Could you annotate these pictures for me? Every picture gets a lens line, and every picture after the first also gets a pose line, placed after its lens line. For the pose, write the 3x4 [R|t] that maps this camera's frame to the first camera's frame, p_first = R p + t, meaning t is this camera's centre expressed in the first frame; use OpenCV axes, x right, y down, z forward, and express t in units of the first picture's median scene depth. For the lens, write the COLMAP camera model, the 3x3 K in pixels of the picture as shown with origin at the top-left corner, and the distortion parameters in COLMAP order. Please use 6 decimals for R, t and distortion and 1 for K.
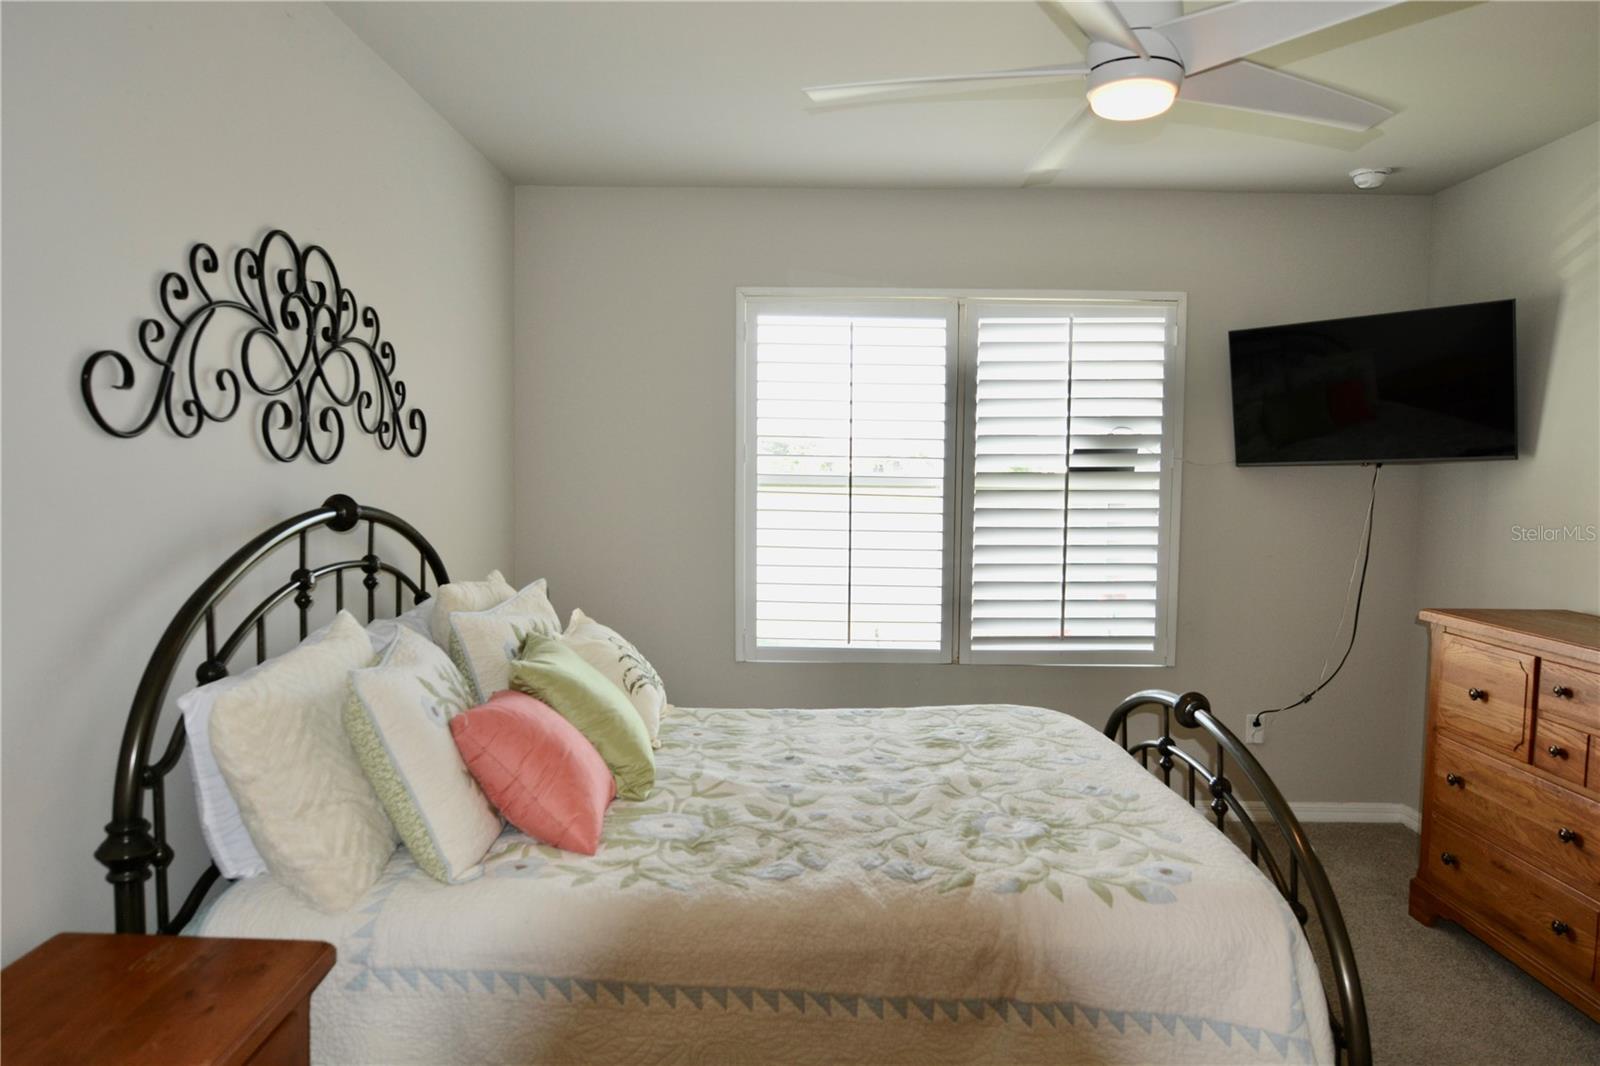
lens RADIAL K [[982.5, 0, 801.2], [0, 982.5, 539.1], [0, 0, 1]] dist [-0.003067, 0.003441]
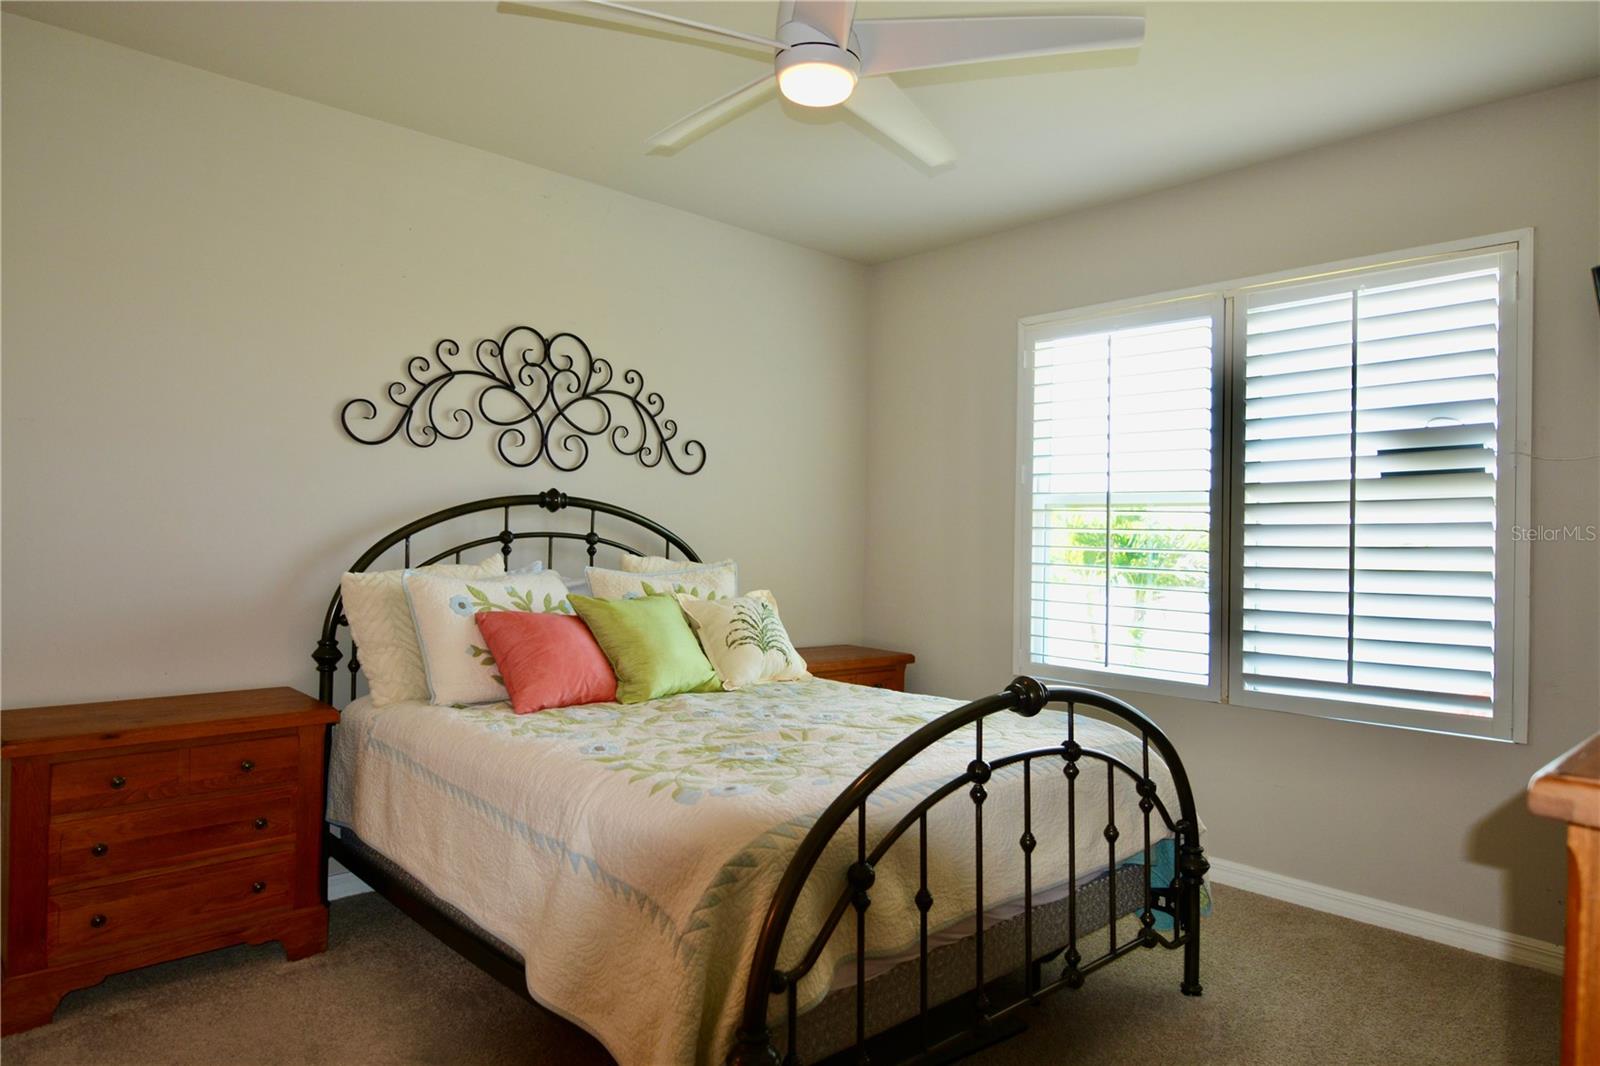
lens RADIAL K [[982.5, 0, 861.3], [0, 982.5, 543.5], [0, 0, 1]] dist [-0.003067, 0.003441]
pose [[0.705134, 0.002696, -0.709069, 0.789335], [-0.063288, 0.996241, -0.059149, 0.082815], [0.706244, 0.086584, 0.702654, 0.212444]]
